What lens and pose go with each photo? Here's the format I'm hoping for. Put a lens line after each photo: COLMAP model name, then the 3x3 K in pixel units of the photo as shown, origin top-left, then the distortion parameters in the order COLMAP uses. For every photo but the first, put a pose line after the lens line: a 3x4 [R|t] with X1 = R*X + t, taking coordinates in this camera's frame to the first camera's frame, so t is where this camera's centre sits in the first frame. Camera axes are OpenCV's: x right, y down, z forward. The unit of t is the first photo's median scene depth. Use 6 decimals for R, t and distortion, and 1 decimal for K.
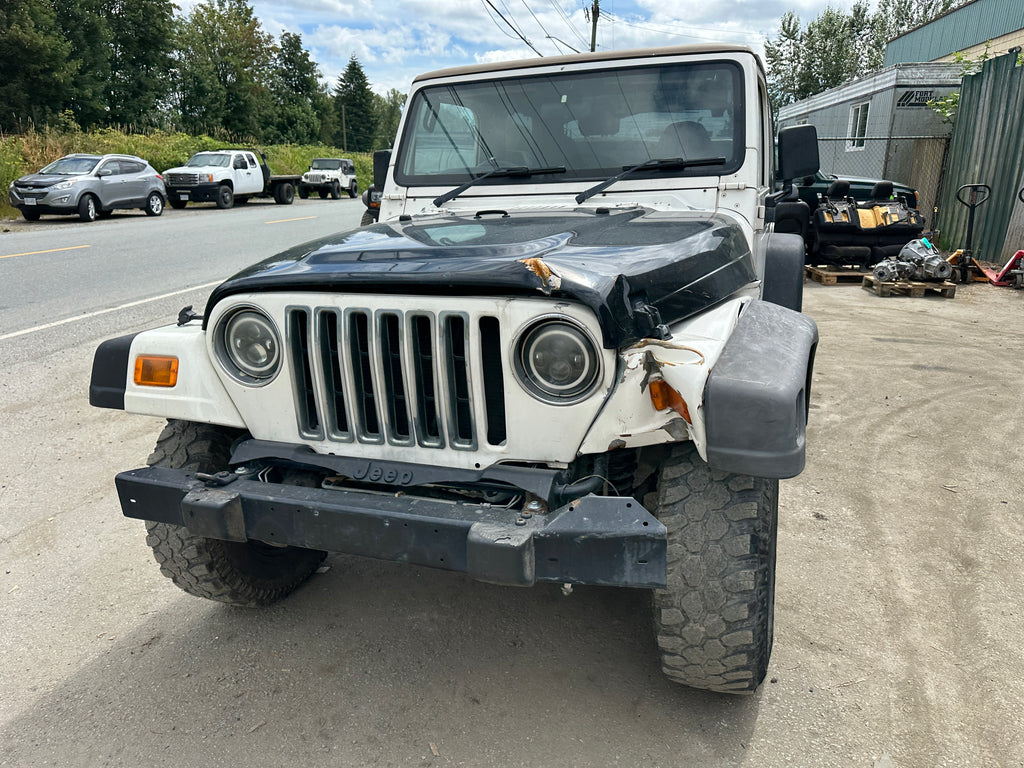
lens RADIAL K [[724.7, 0, 521.1], [0, 724.7, 386.9], [0, 0, 1]] dist [0.006502, -0.007575]
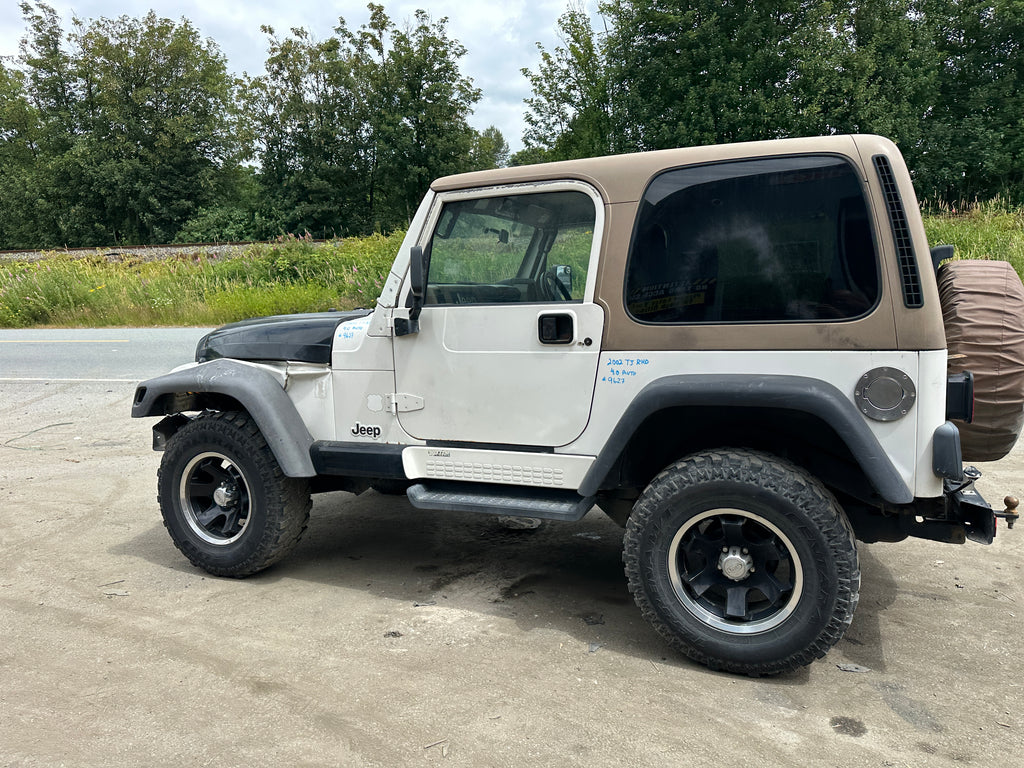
lens RADIAL K [[728.6, 0, 514.5], [0, 728.6, 373.3], [0, 0, 1]] dist [0.013810, -0.015900]
pose [[-0.035037, 0.140298, -0.989489, 0.828990], [-0.253832, 0.956380, 0.144591, -0.211121], [0.966613, 0.256230, 0.002103, 0.667547]]
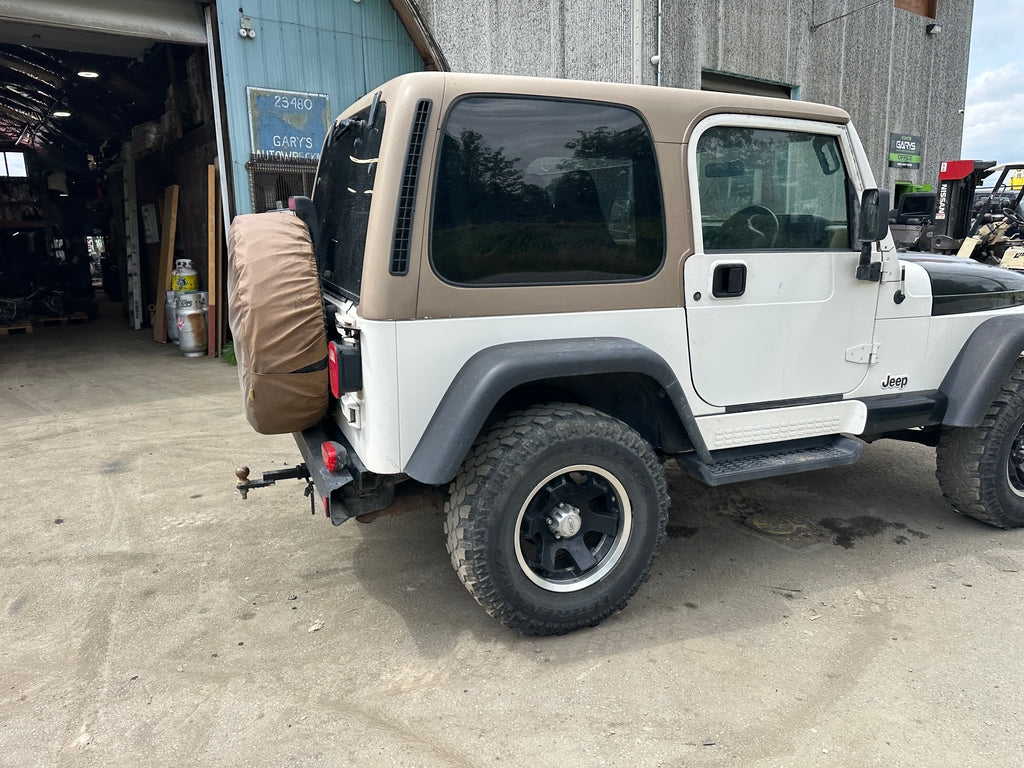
lens RADIAL K [[726.8, 0, 520.1], [0, 726.8, 383.0], [0, 0, 1]] dist [0.006362, -0.010842]
pose [[-0.687784, -0.133930, 0.713453, -0.358848], [0.218146, 0.899271, 0.379109, -0.362933], [-0.692362, 0.416382, -0.589288, 1.270554]]
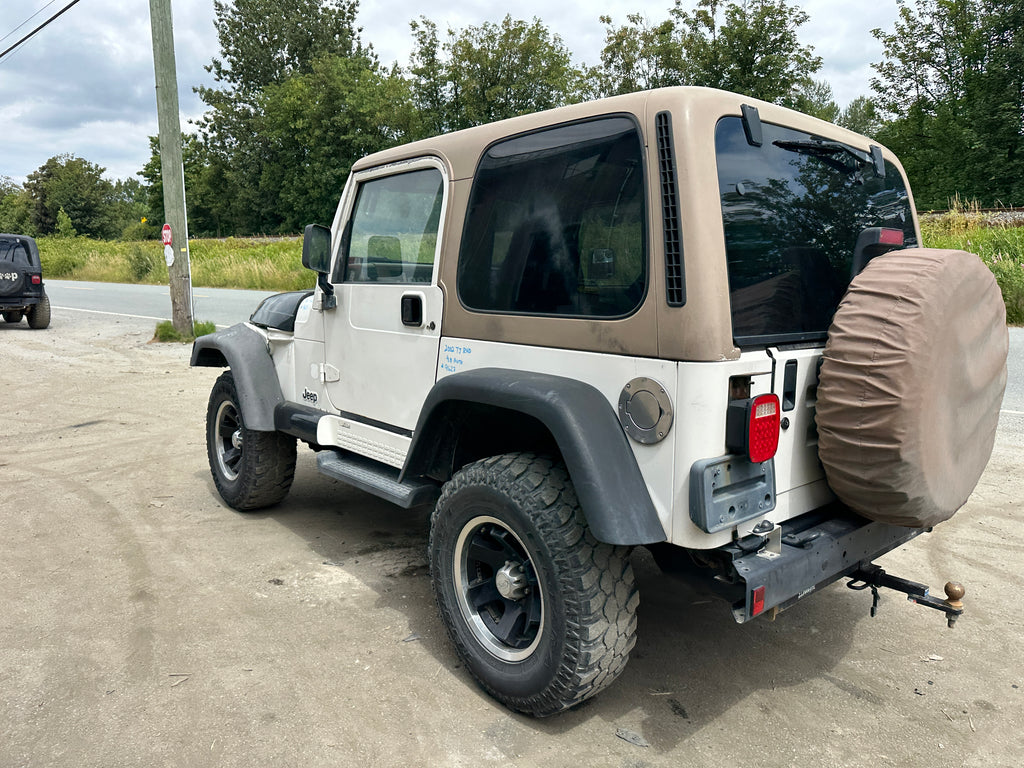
lens RADIAL K [[728.6, 0, 514.5], [0, 728.6, 373.3], [0, 0, 1]] dist [0.013810, -0.015900]
pose [[-0.481750, 0.135557, -0.865761, 0.707014], [-0.243295, 0.928432, 0.280751, -0.305951], [0.841858, 0.345887, -0.414292, 1.021222]]
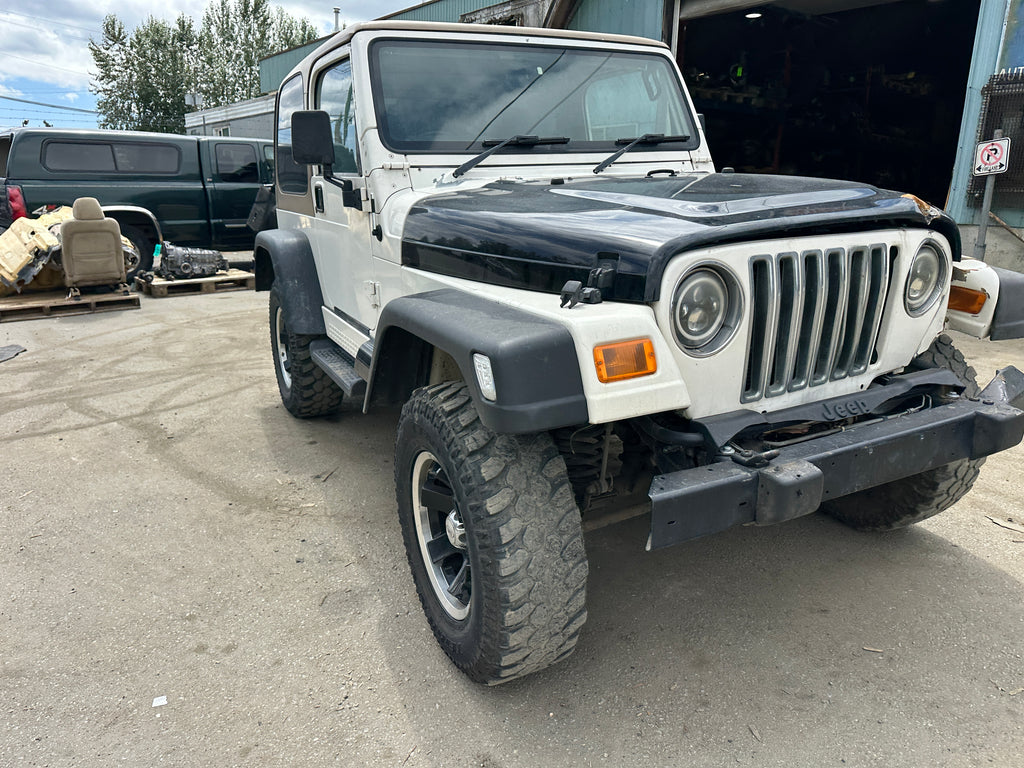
lens RADIAL K [[723.8, 0, 515.5], [0, 723.8, 385.7], [0, 0, 1]] dist [0.007390, -0.010964]
pose [[0.683685, -0.189891, 0.704639, -0.449648], [0.202720, 0.976970, 0.066590, -0.027573], [-0.701056, 0.097318, 0.706434, 0.215997]]
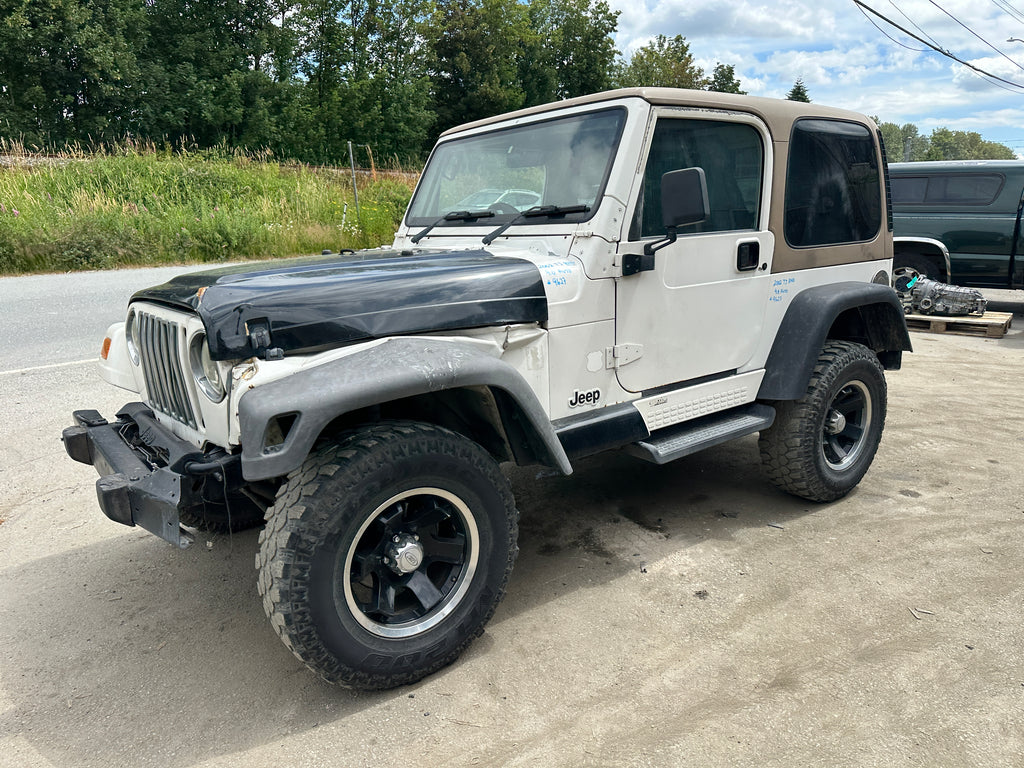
lens RADIAL K [[724.0, 0, 521.2], [0, 724.0, 392.7], [0, 0, 1]] dist [0.018028, -0.019884]
pose [[0.847989, 0.132034, -0.513304, 0.408883], [-0.146007, 0.989195, 0.013237, -0.030890], [0.509505, 0.063721, 0.858105, 0.056919]]
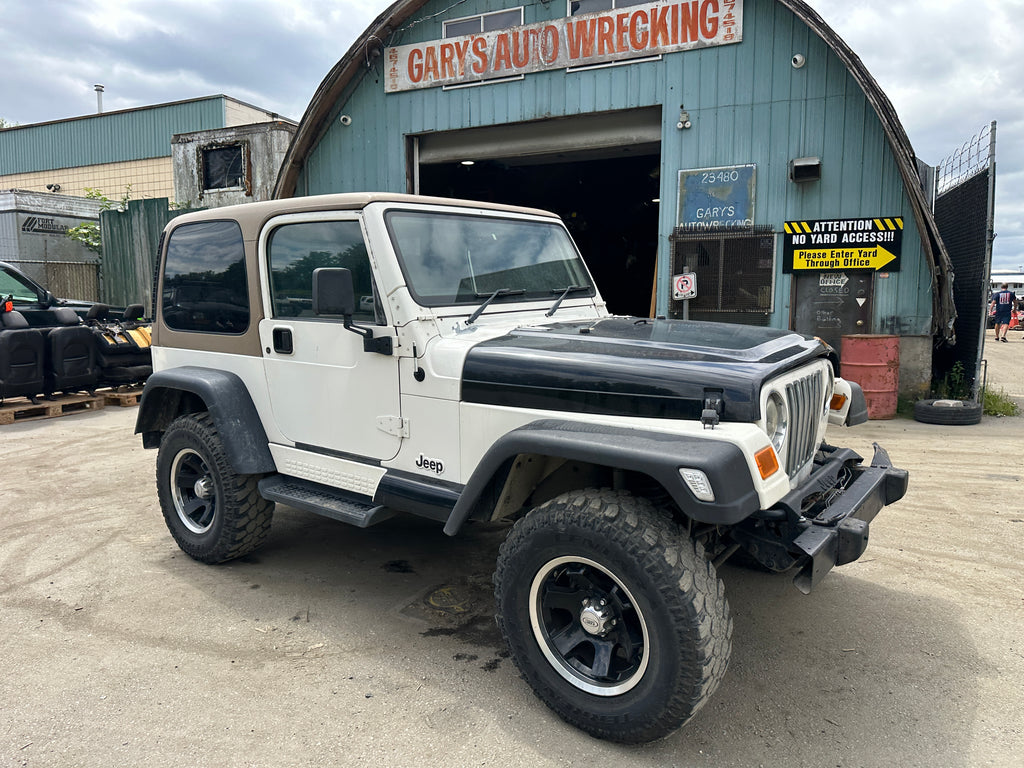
lens RADIAL K [[716.6, 0, 514.6], [0, 716.6, 380.4], [0, 0, 1]] dist [0.048268, -0.073455]
pose [[0.300562, -0.109254, 0.947484, -0.661982], [0.269907, 0.962552, 0.025371, -0.110449], [-0.914775, 0.248107, 0.318795, 0.387619]]
